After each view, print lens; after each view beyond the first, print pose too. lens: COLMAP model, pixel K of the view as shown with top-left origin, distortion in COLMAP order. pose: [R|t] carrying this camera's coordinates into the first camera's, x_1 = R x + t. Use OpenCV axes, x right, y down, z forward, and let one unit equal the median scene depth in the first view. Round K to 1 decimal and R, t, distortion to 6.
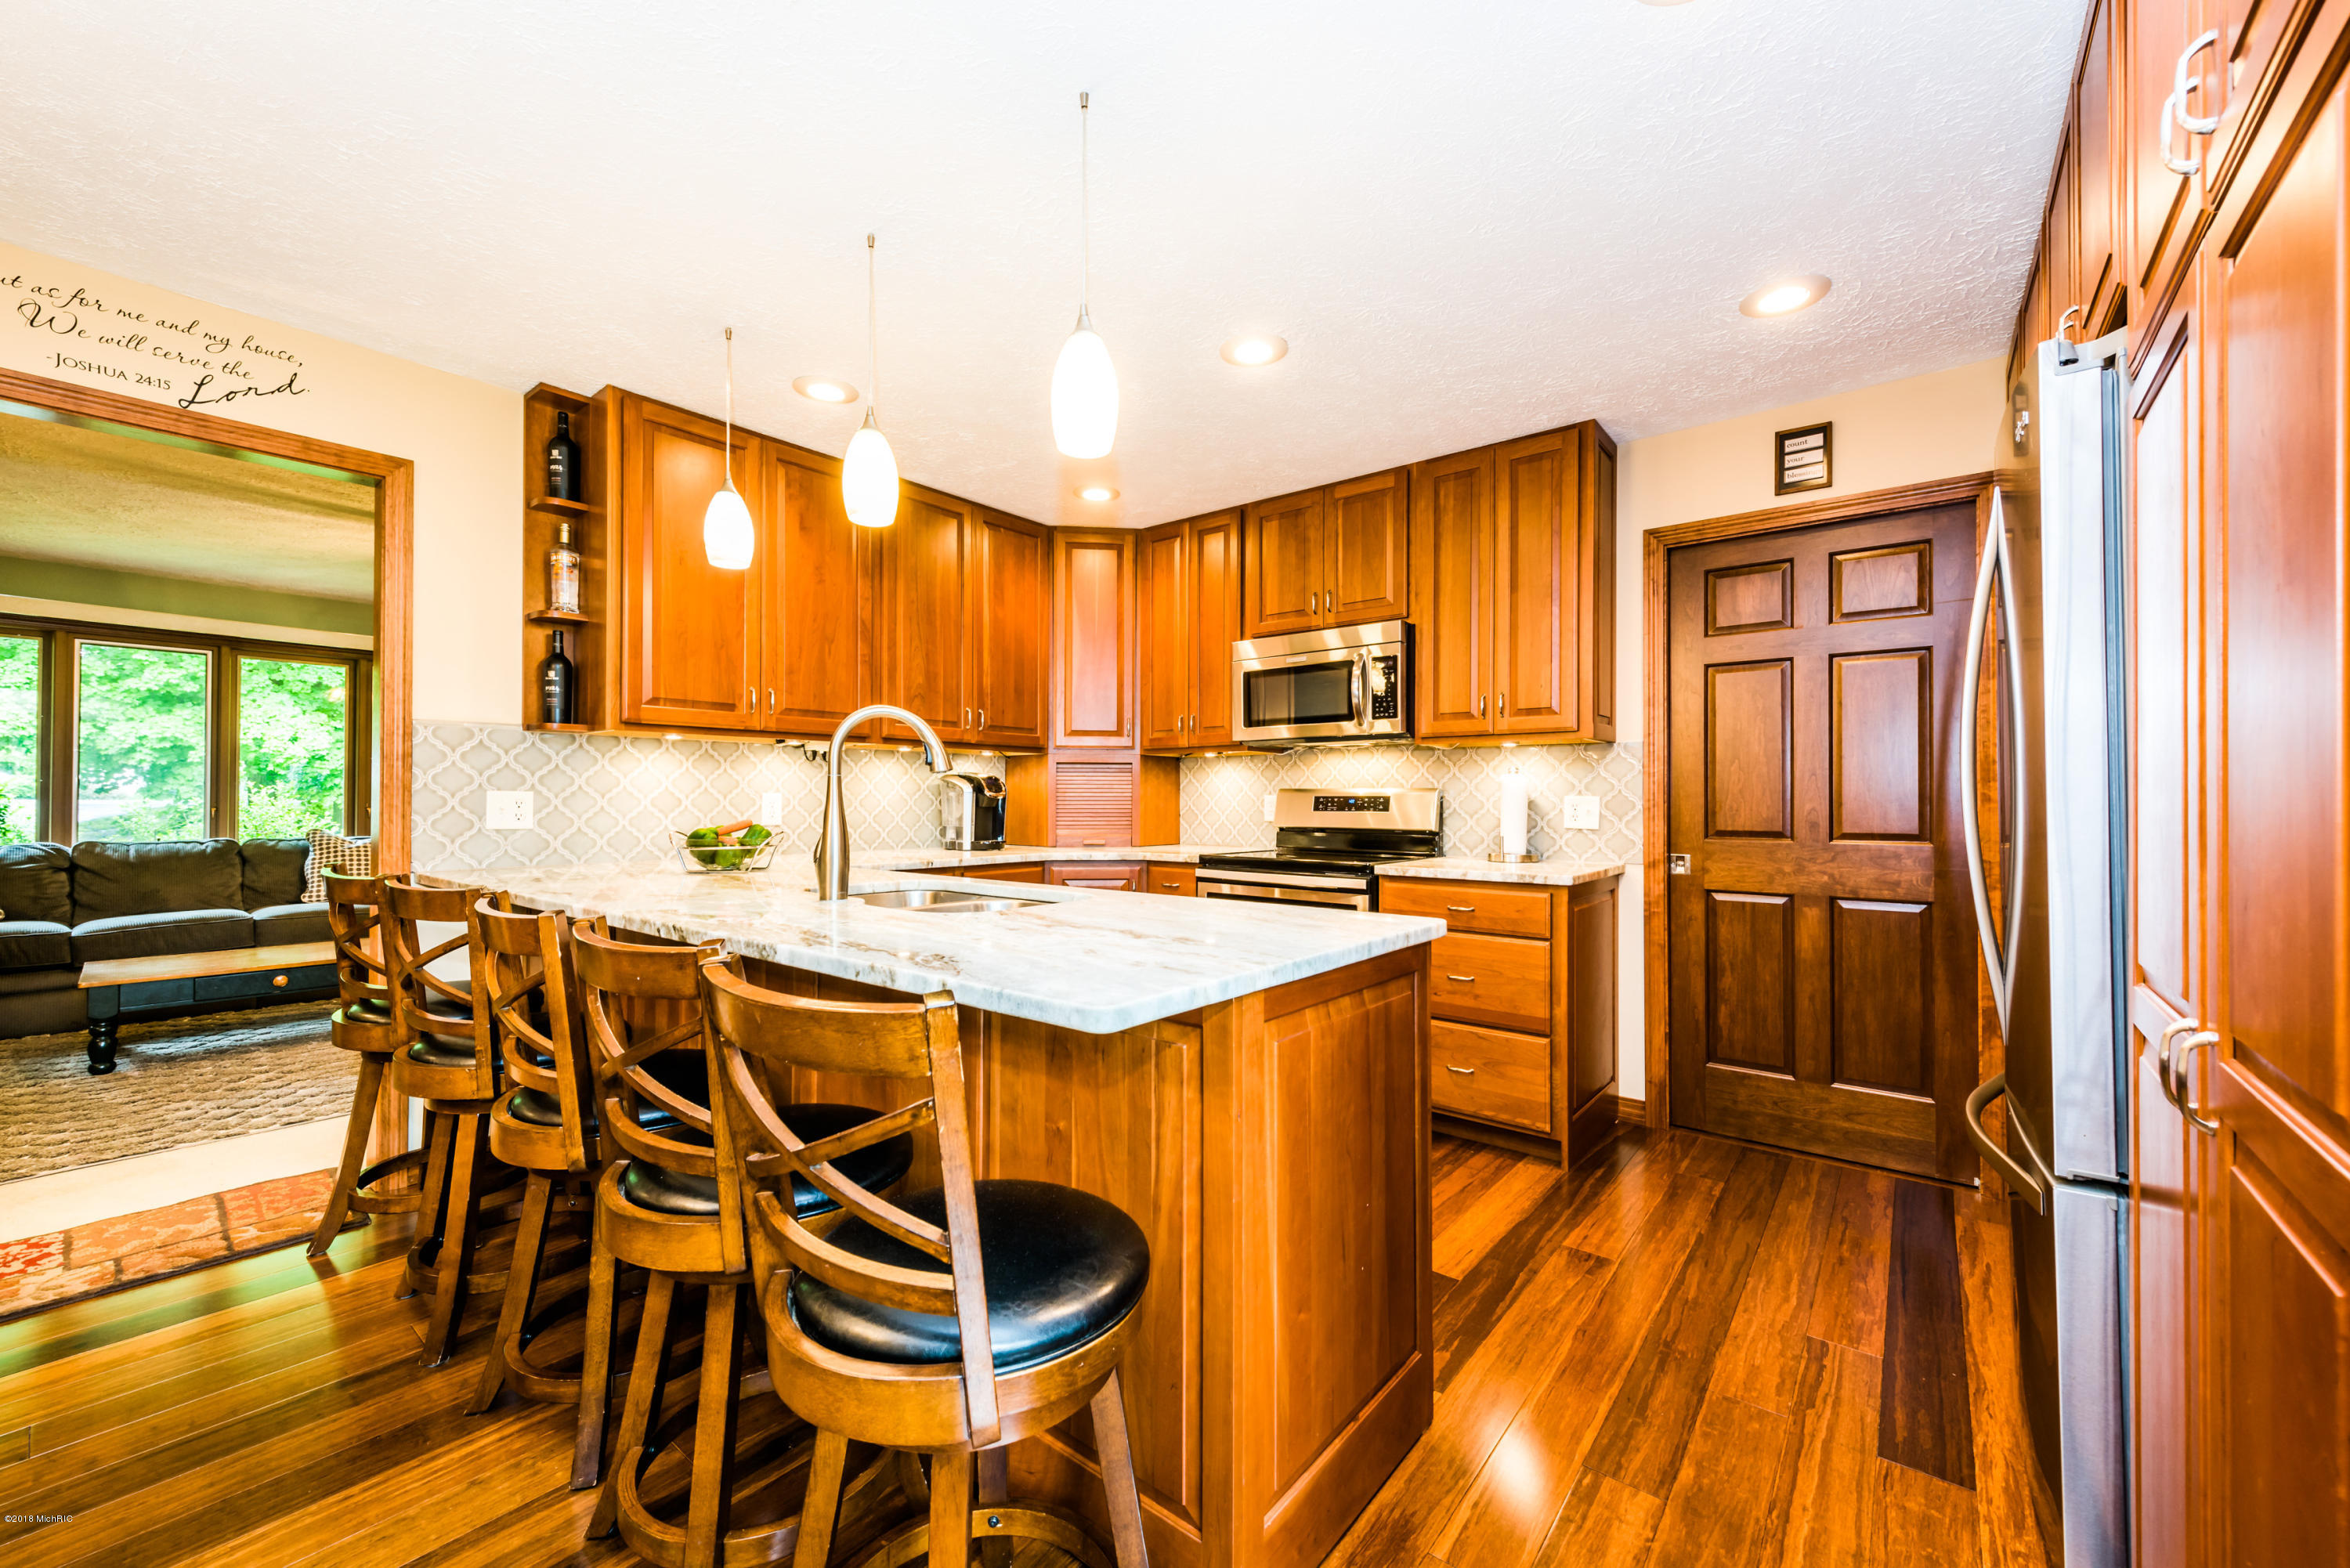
lens RADIAL K [[916.9, 0, 1175.0], [0, 916.9, 784.0], [0, 0, 1]] dist [0.000287, -0.000007]
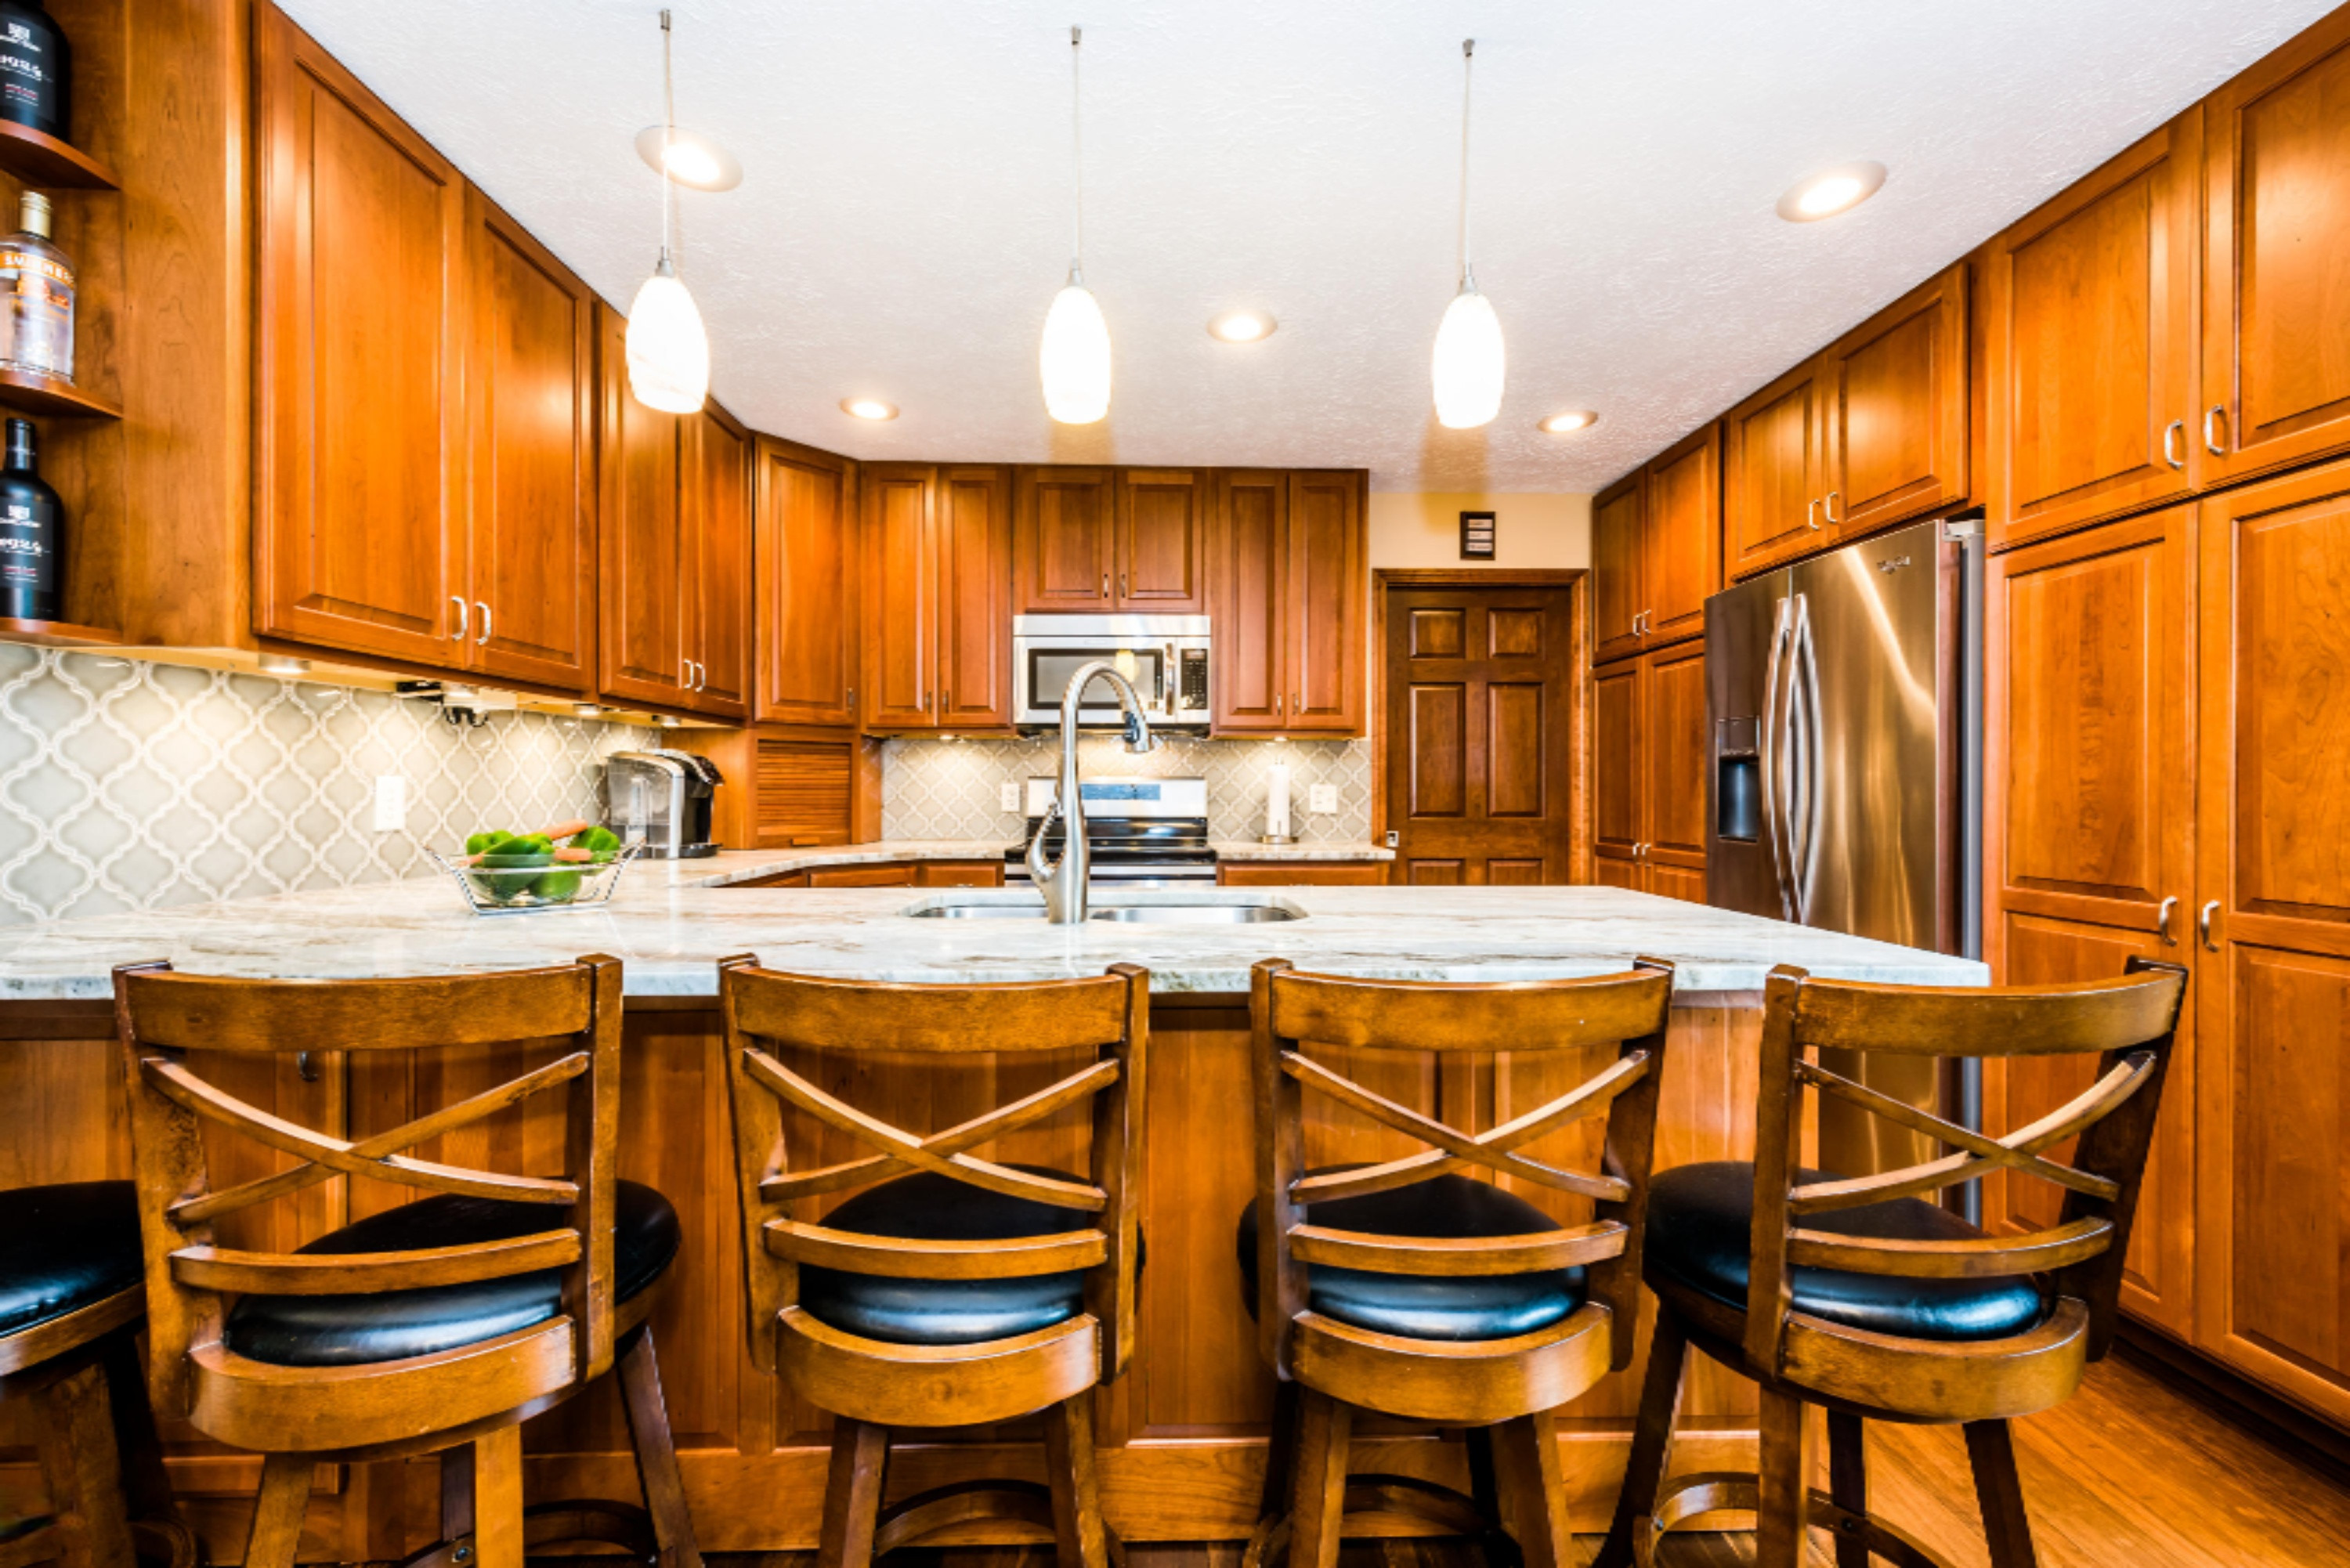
lens RADIAL K [[932.5, 0, 1175.0], [0, 932.5, 784.0], [0, 0, 1]] dist [-0.007909, -0.000162]
pose [[0.746148, 0.003734, 0.665769, -0.519924], [-0.009459, 0.999943, 0.004993, 0.008155], [-0.665712, -0.010023, 0.746141, 0.251321]]
